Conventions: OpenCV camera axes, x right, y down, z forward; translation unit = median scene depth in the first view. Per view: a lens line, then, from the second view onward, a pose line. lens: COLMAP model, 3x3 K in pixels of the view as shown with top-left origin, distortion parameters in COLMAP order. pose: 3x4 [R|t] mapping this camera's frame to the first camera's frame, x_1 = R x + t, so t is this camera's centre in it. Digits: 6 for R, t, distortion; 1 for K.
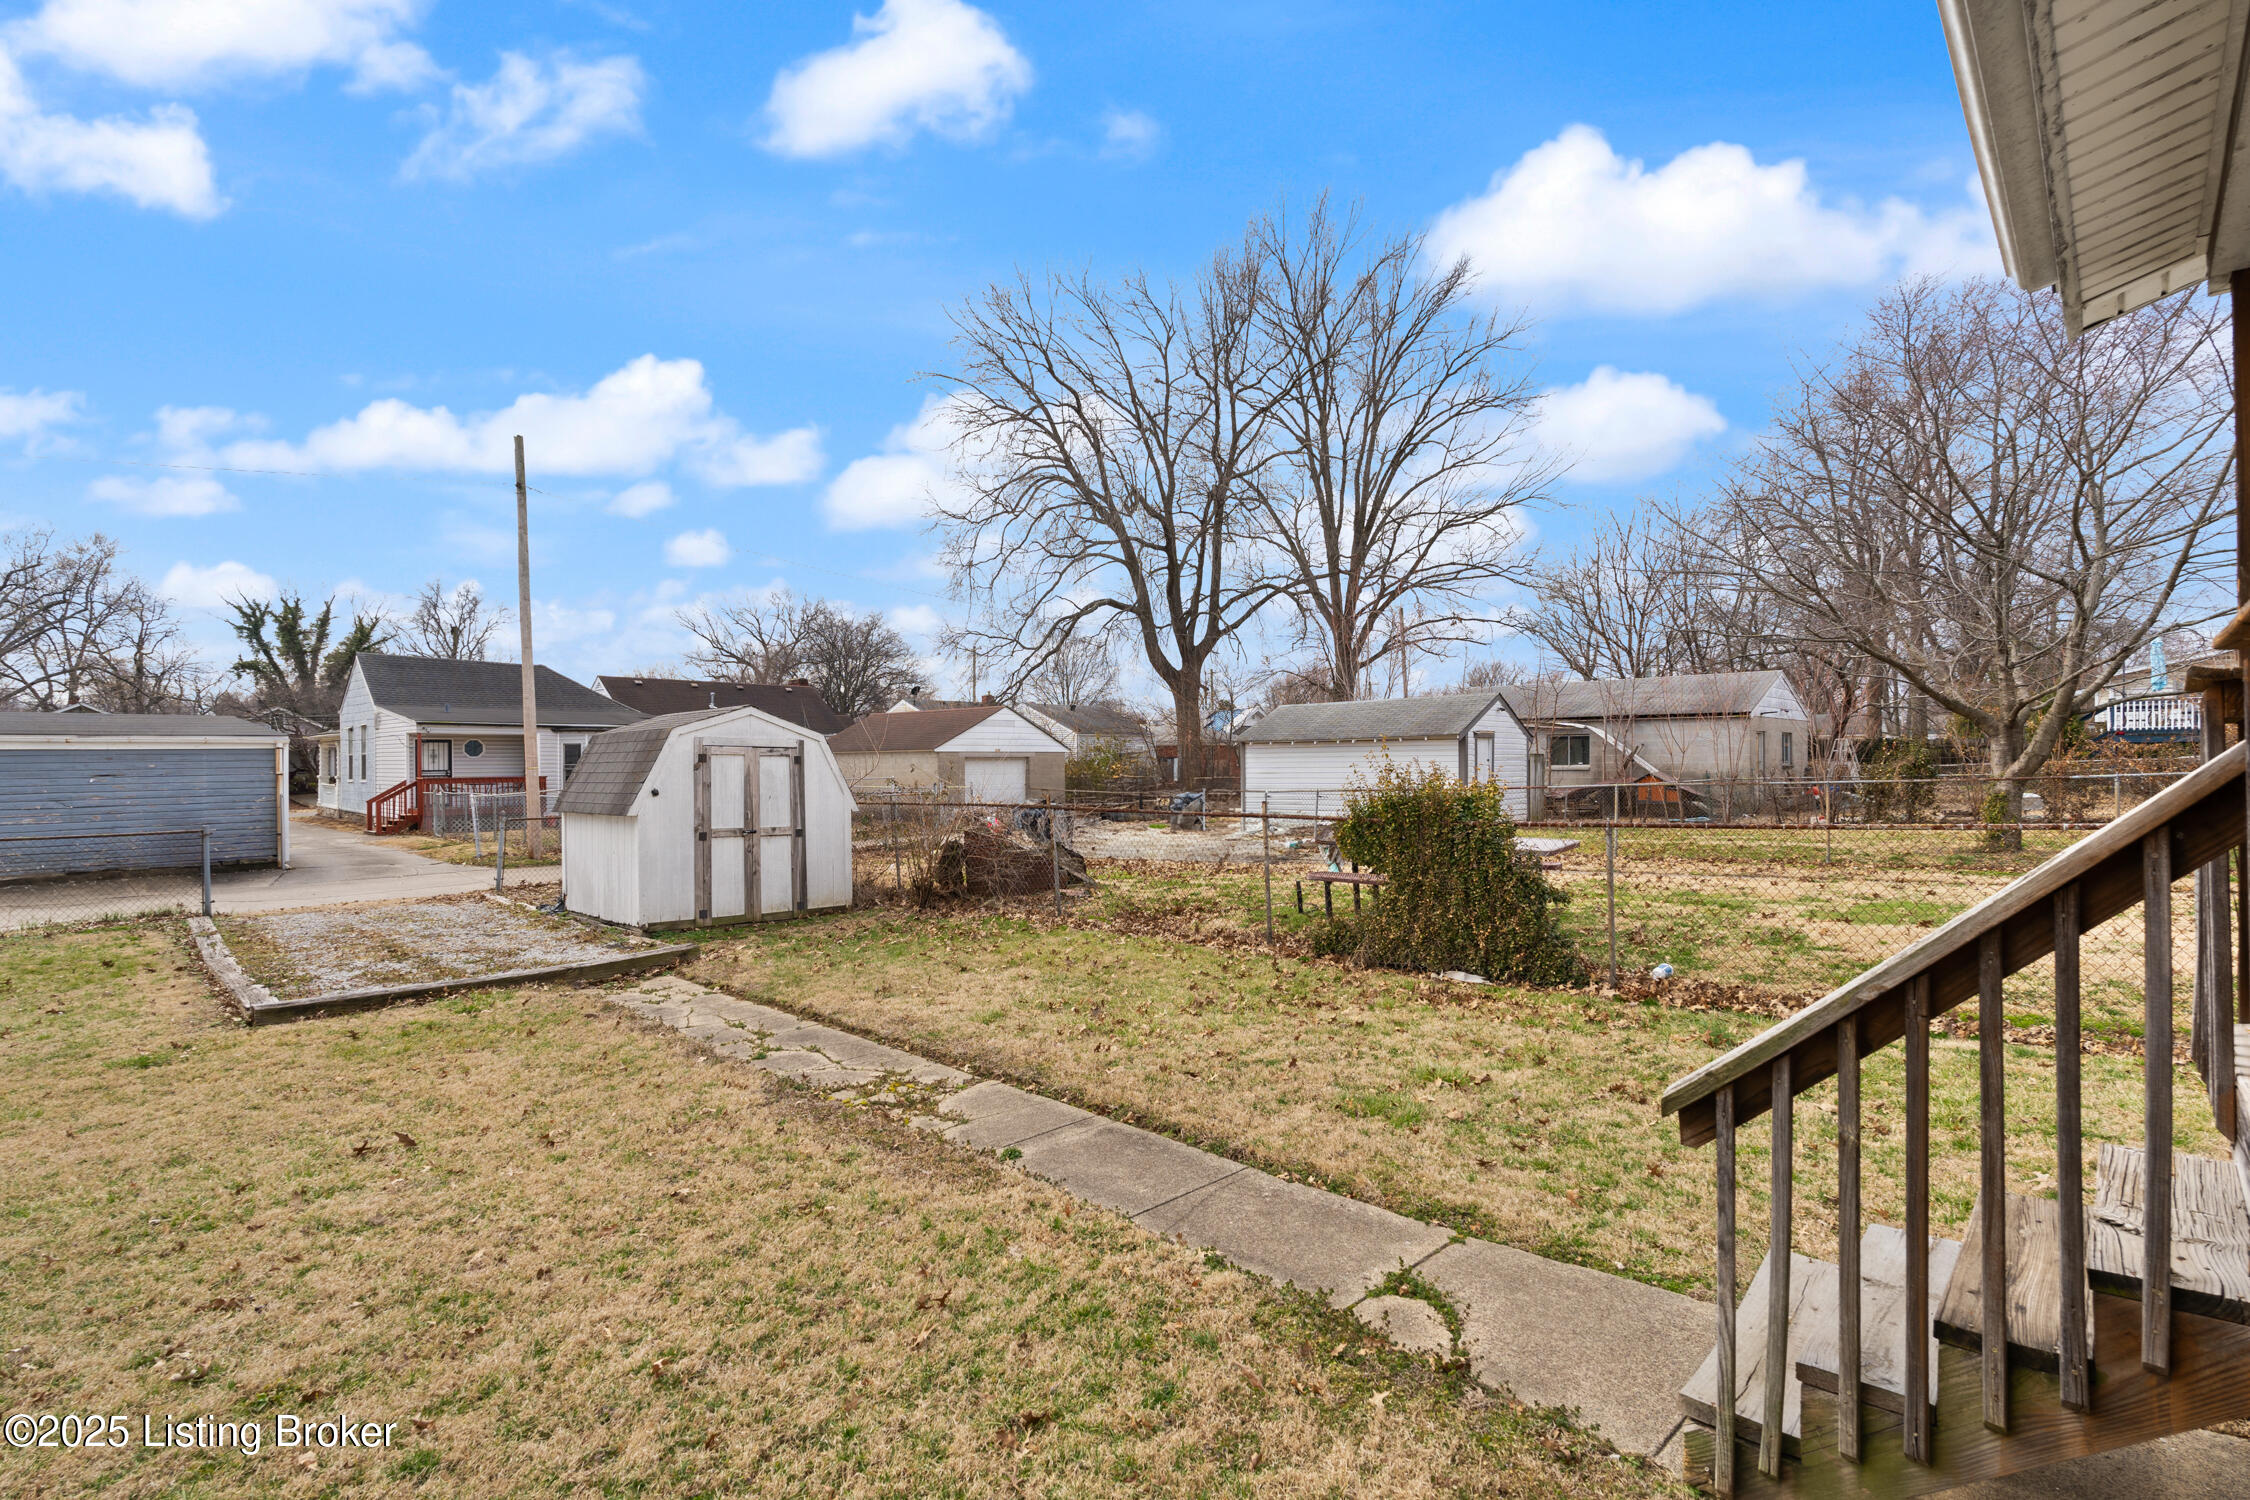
lens RADIAL K [[1059.3, 0, 1130.4], [0, 1059.3, 761.7], [0, 0, 1]] dist [-0.008466, 0.000132]
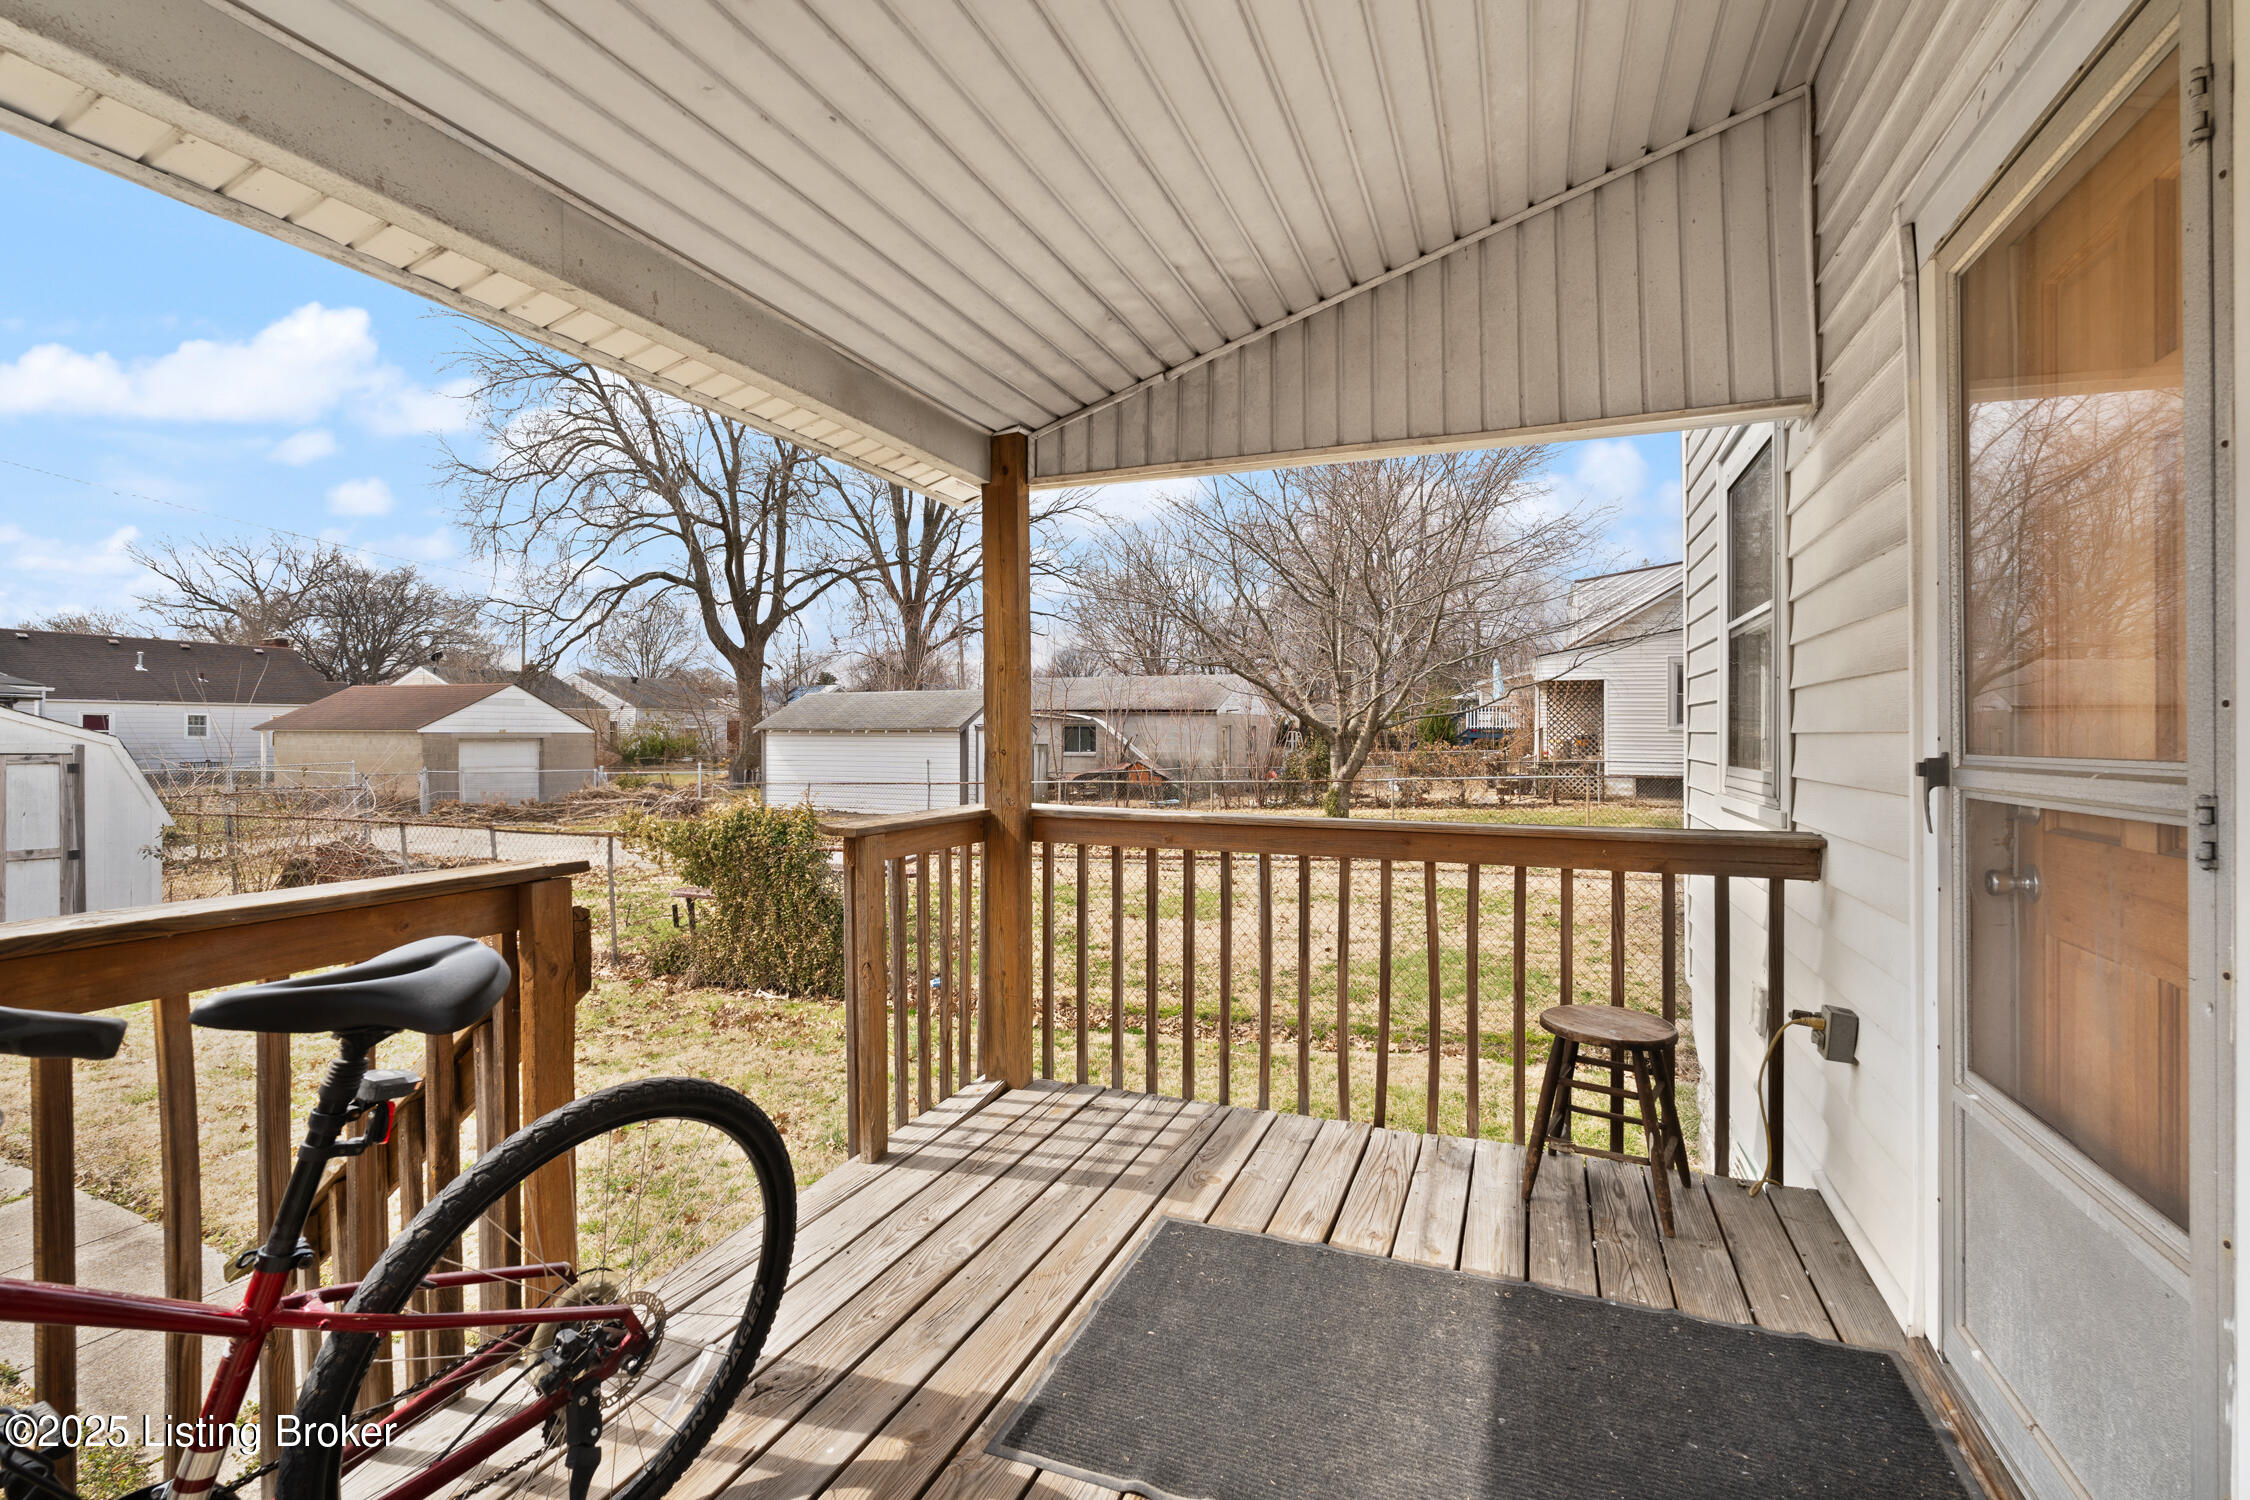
lens RADIAL K [[1003.7, 0, 1121.4], [0, 1003.7, 732.0], [0, 0, 1]] dist [-0.005681, 0.000901]
pose [[0.932903, 0.012321, 0.359917, 0.044936], [-0.011929, 0.999923, -0.003310, -0.009628], [-0.359930, -0.001206, 0.932979, -0.009830]]
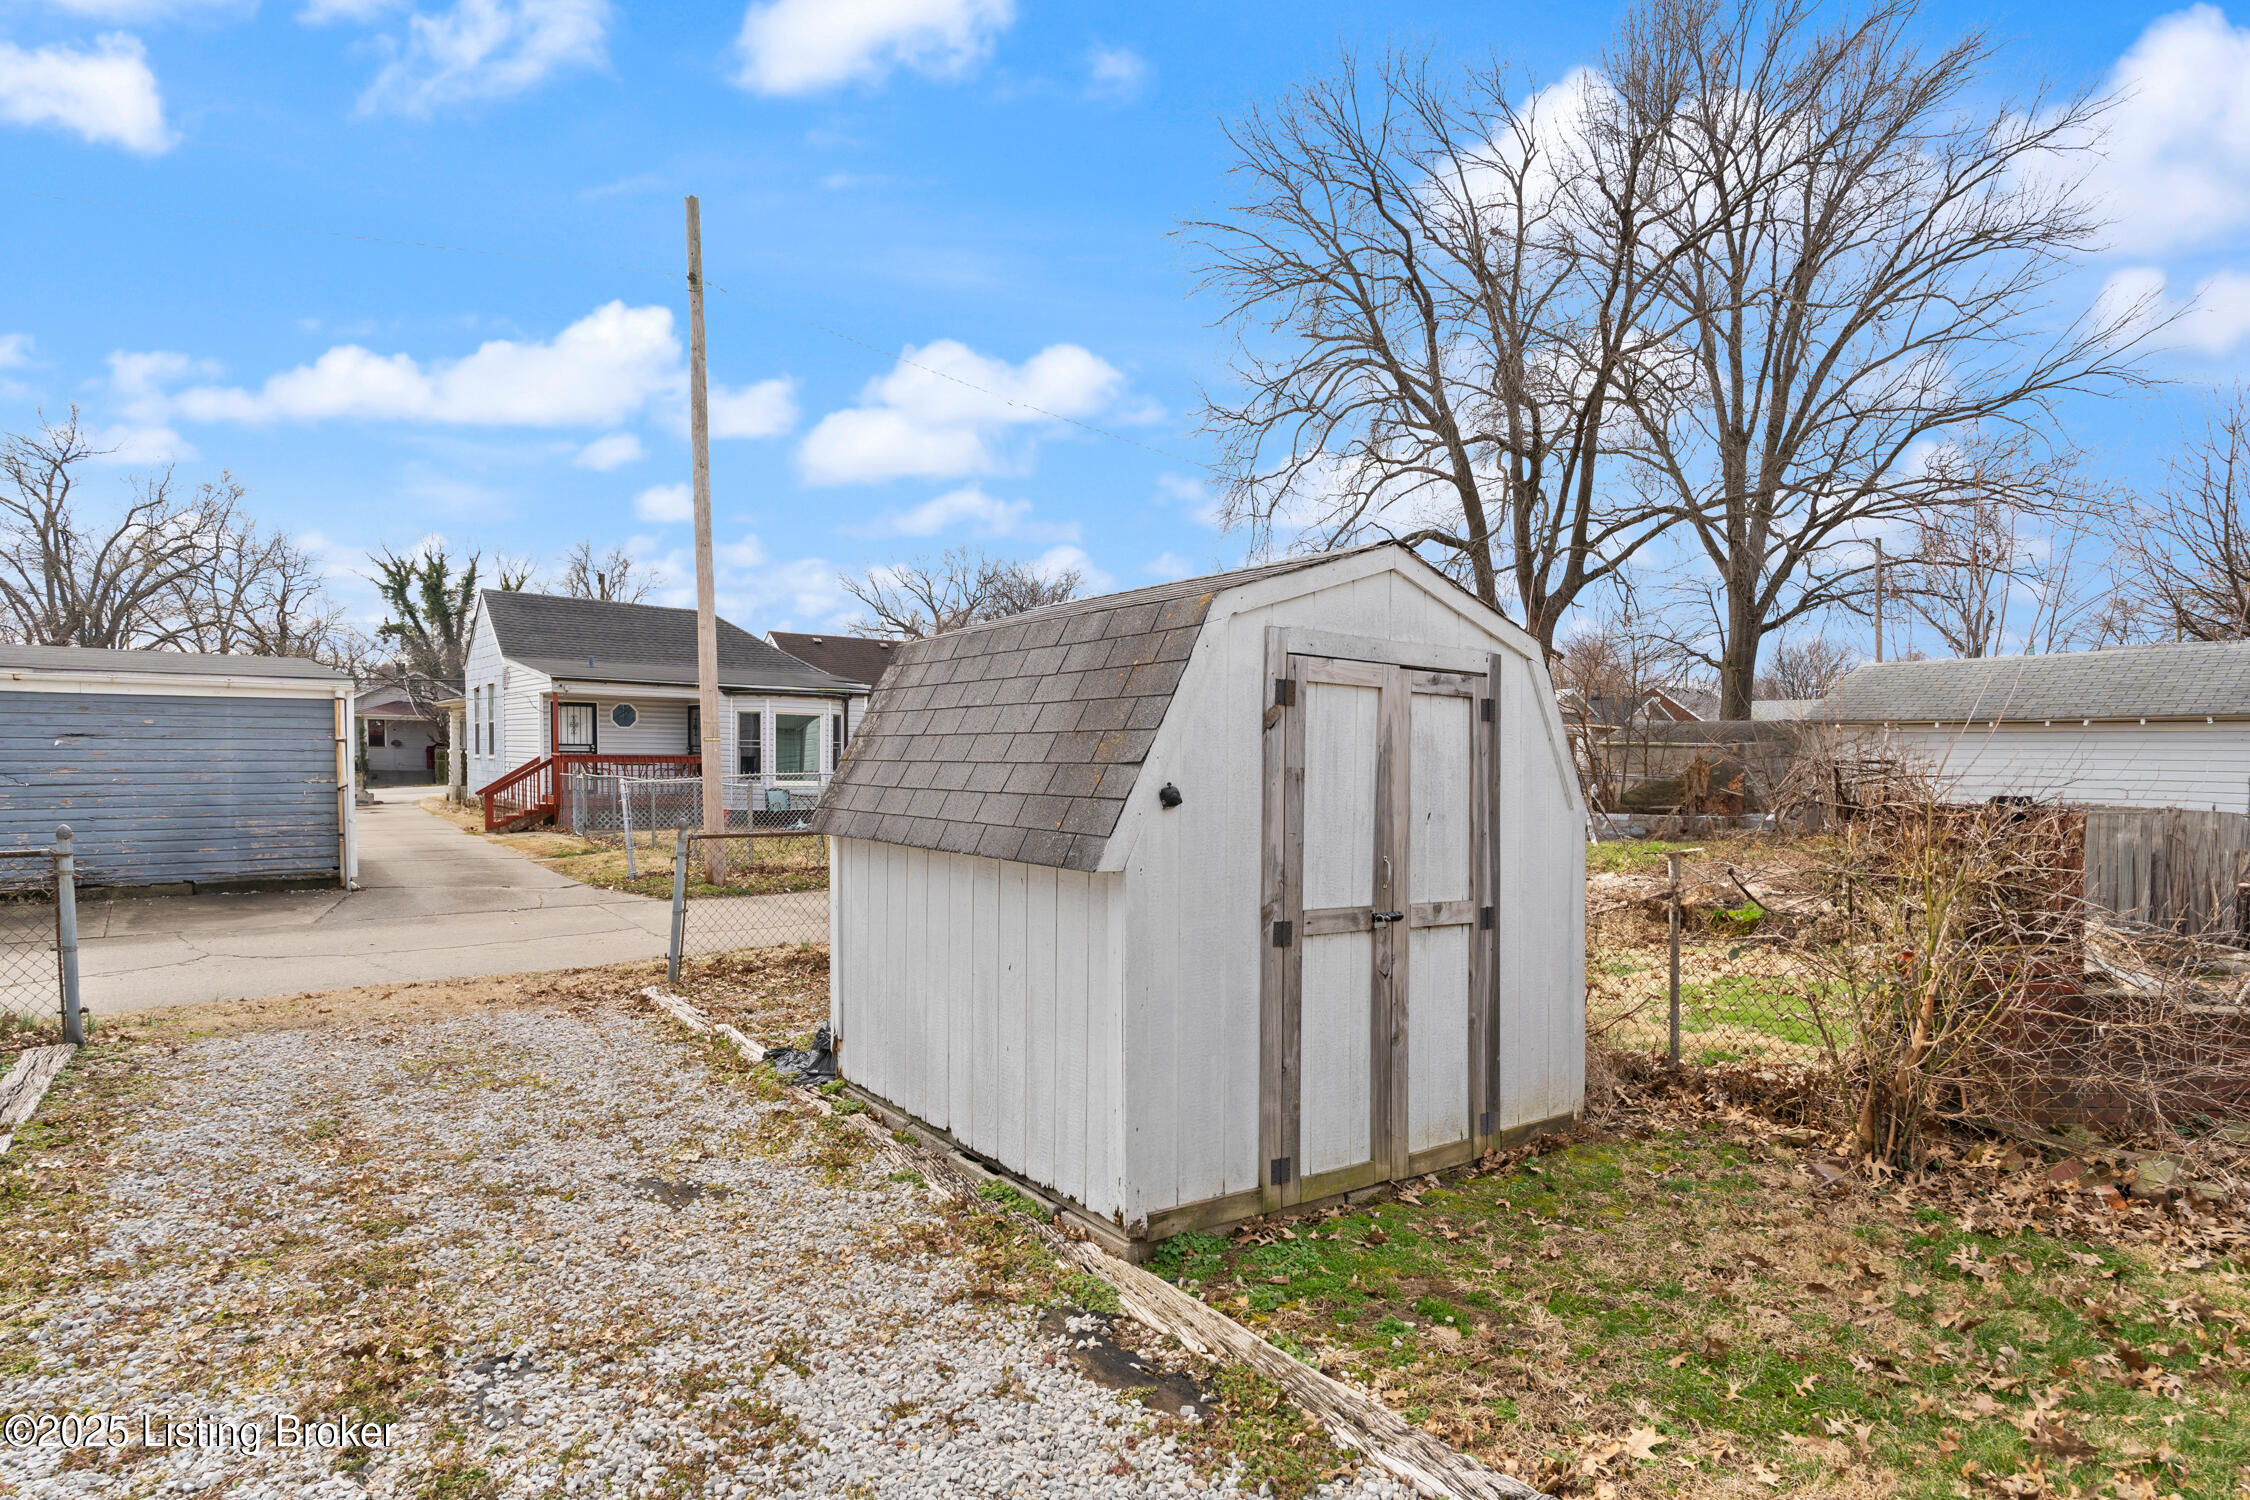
lens RADIAL K [[1203.0, 0, 1133.8], [0, 1203.0, 819.4], [0, 0, 1]] dist [-0.003263, -0.000217]
pose [[0.987651, 0.030563, -0.153659, -0.093983], [-0.022376, 0.998250, 0.054734, 0.003884], [0.155063, -0.050620, 0.986607, 0.150412]]
